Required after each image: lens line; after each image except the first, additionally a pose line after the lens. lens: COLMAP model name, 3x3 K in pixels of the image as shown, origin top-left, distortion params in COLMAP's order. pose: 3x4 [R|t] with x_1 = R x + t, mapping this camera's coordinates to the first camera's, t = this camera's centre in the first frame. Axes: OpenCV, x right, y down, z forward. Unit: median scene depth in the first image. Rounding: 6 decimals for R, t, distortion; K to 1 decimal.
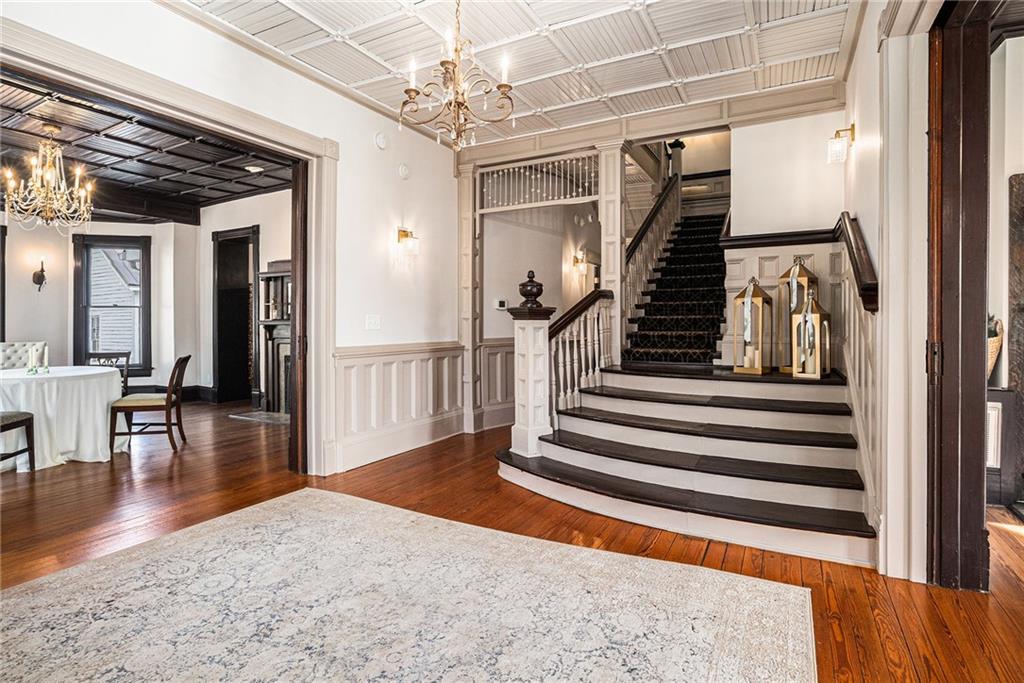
lens RADIAL K [[521.1, 0, 509.2], [0, 521.1, 321.3], [0, 0, 1]] dist [-0.030662, 0.001224]
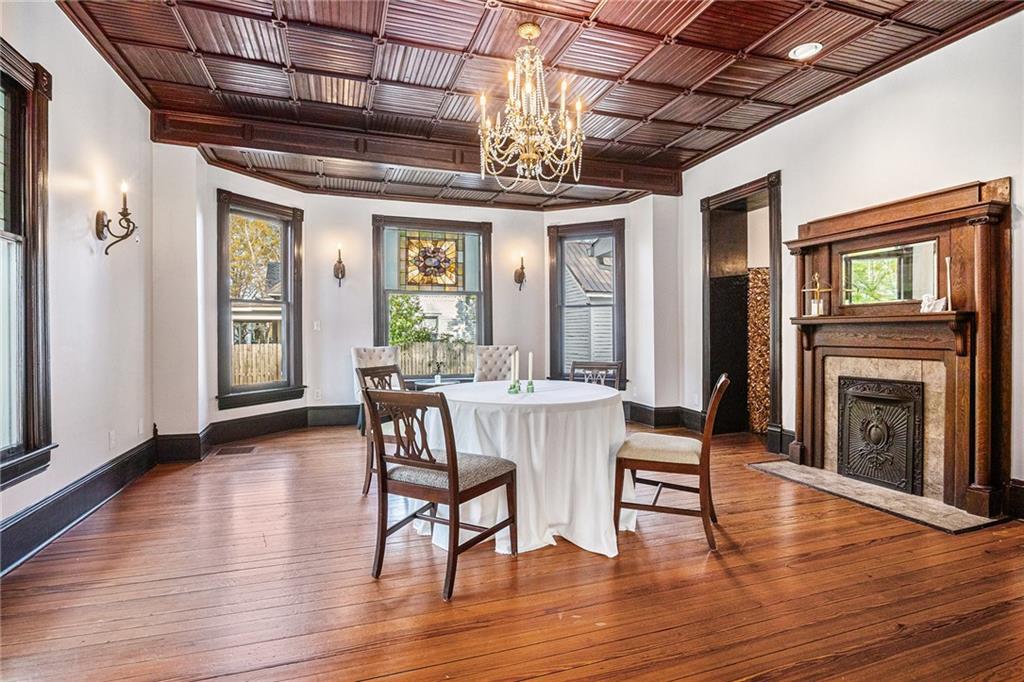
lens RADIAL K [[521.1, 0, 521.7], [0, 521.1, 337.9], [0, 0, 1]] dist [-0.030662, 0.001224]
pose [[0.738926, 0.007808, -0.673741, -0.300944], [0.003766, 0.999869, 0.015717, 0.011807], [0.673776, -0.014151, 0.738800, 0.319396]]
